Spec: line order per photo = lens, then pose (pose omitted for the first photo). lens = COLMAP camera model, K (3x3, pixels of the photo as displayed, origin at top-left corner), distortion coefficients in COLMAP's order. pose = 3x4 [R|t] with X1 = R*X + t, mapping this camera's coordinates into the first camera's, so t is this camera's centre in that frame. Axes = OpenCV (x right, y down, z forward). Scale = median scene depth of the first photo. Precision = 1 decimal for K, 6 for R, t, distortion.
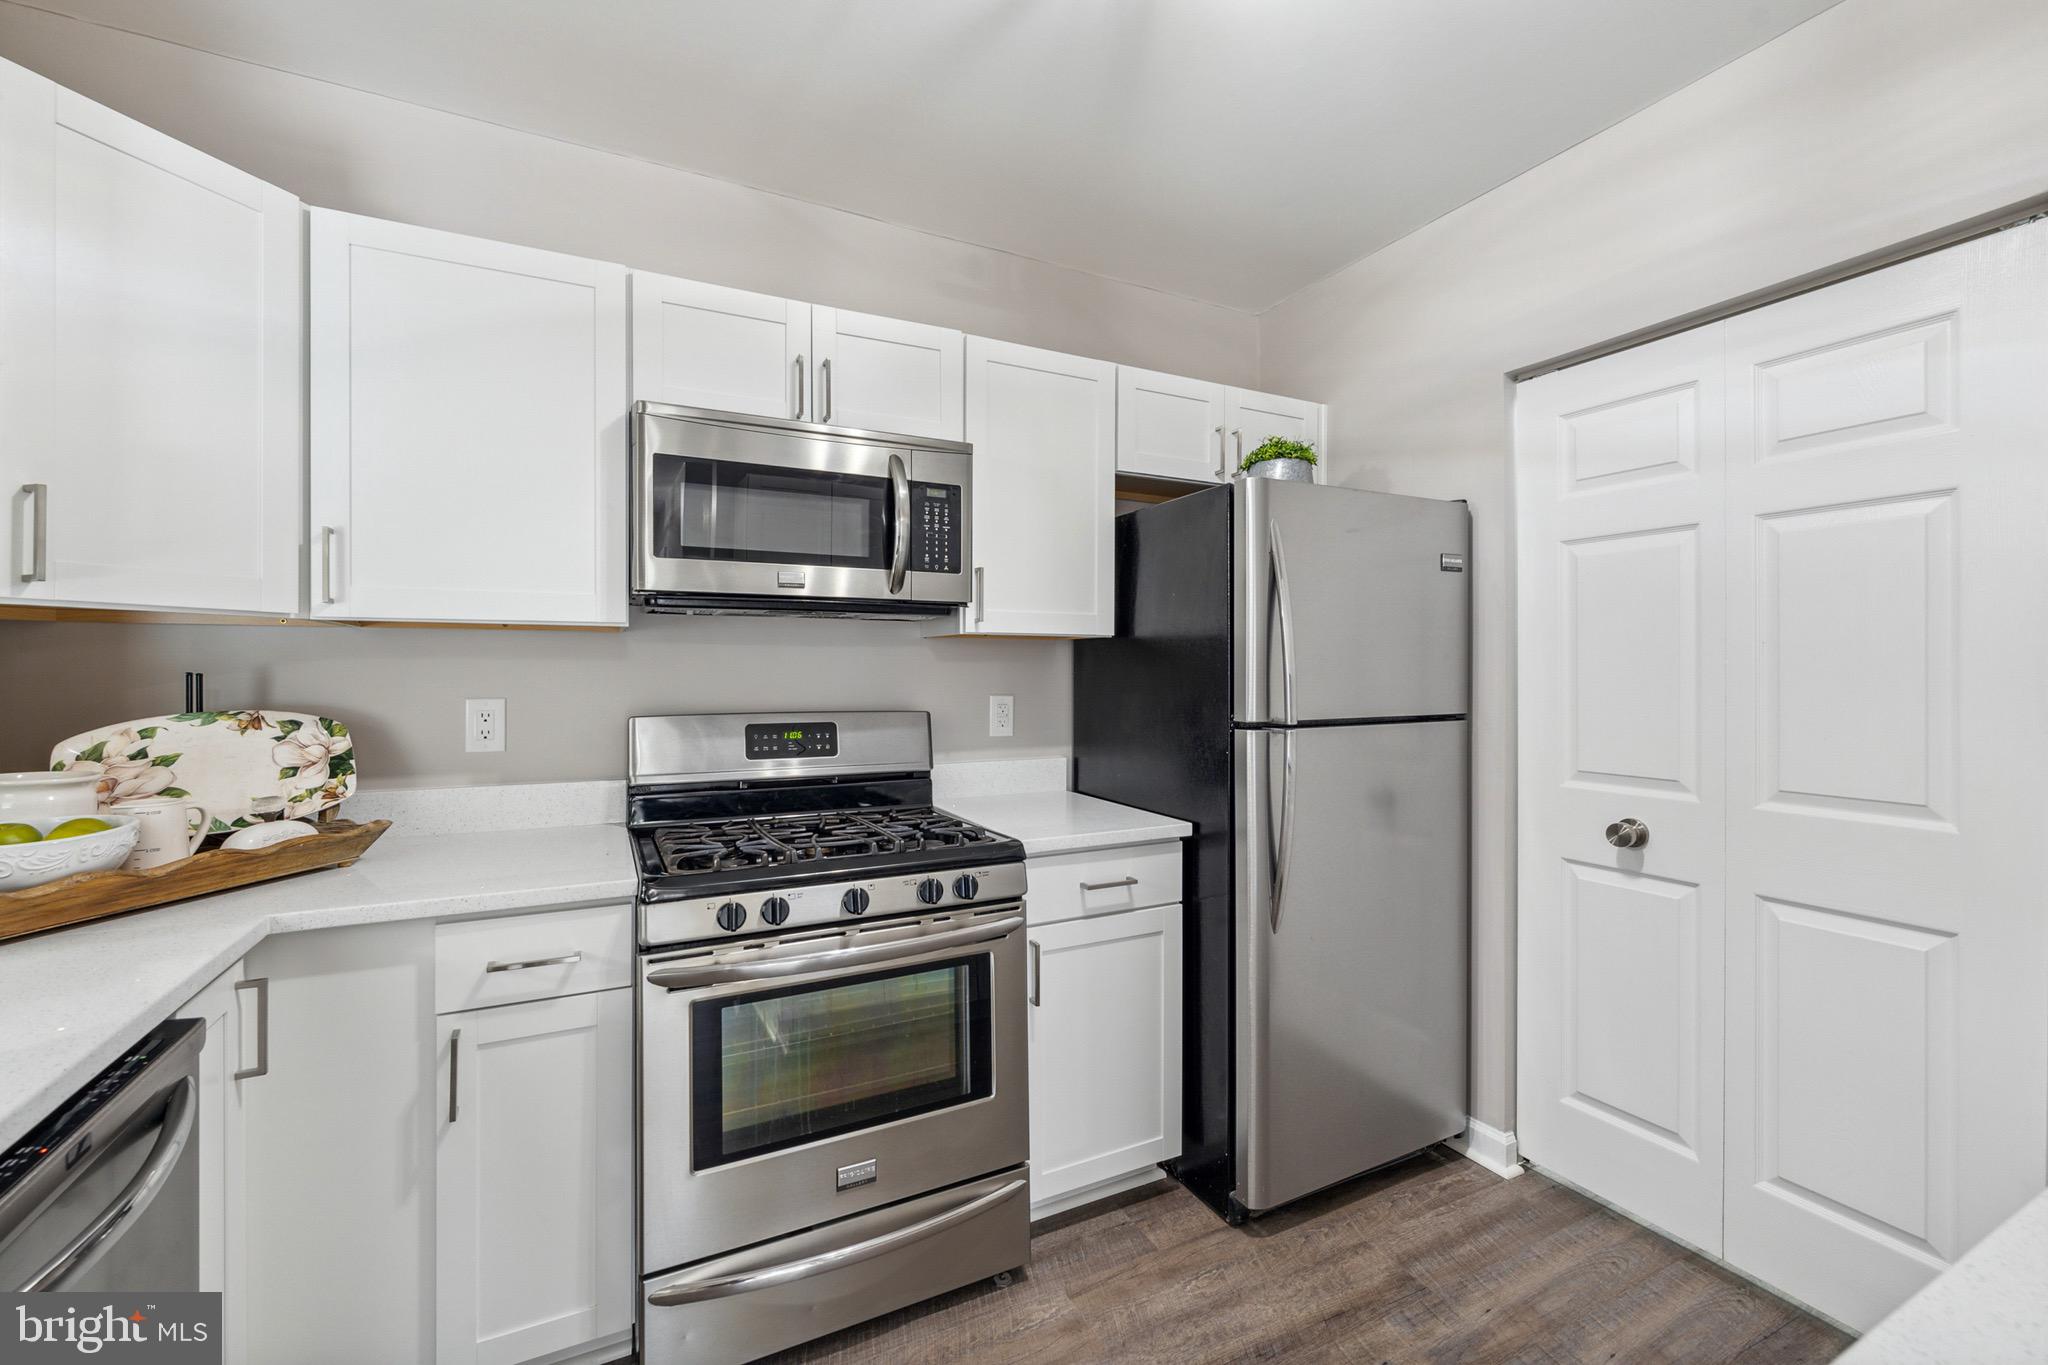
lens RADIAL K [[892.2, 0, 1023.1], [0, 892.2, 673.3], [0, 0, 1]] dist [0.016634, -0.000011]
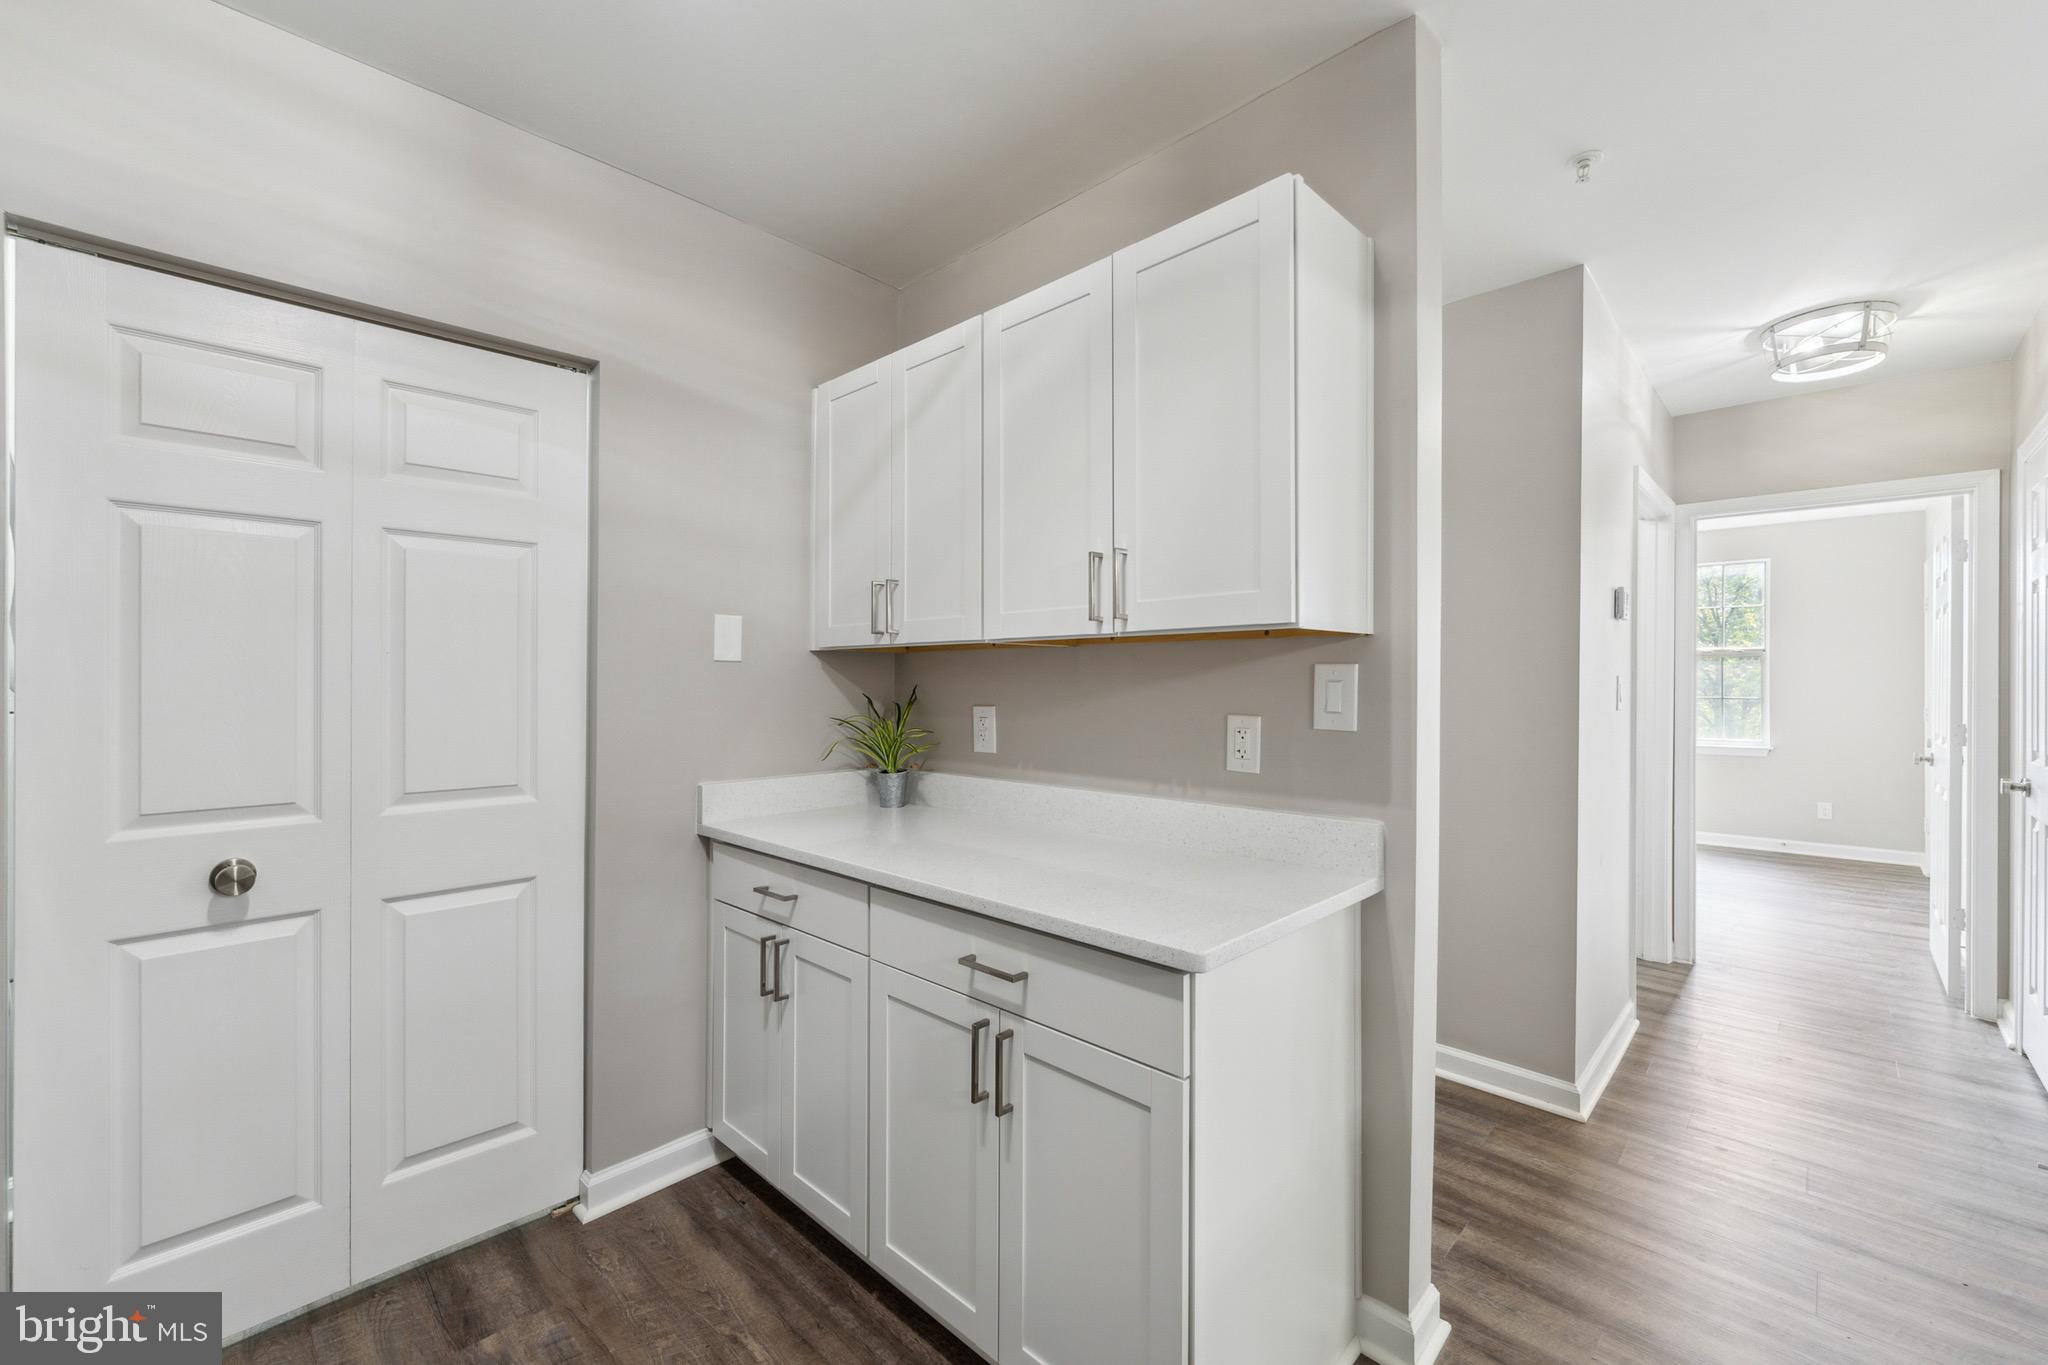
lens RADIAL K [[837.8, 0, 1012.9], [0, 837.8, 679.5], [0, 0, 1]] dist [-0.003326, -0.000185]
pose [[-0.326888, 0.002446, 0.945060, -0.295884], [0.003581, 0.999993, -0.001350, 0.000641], [-0.945056, 0.002943, -0.326895, 0.598944]]
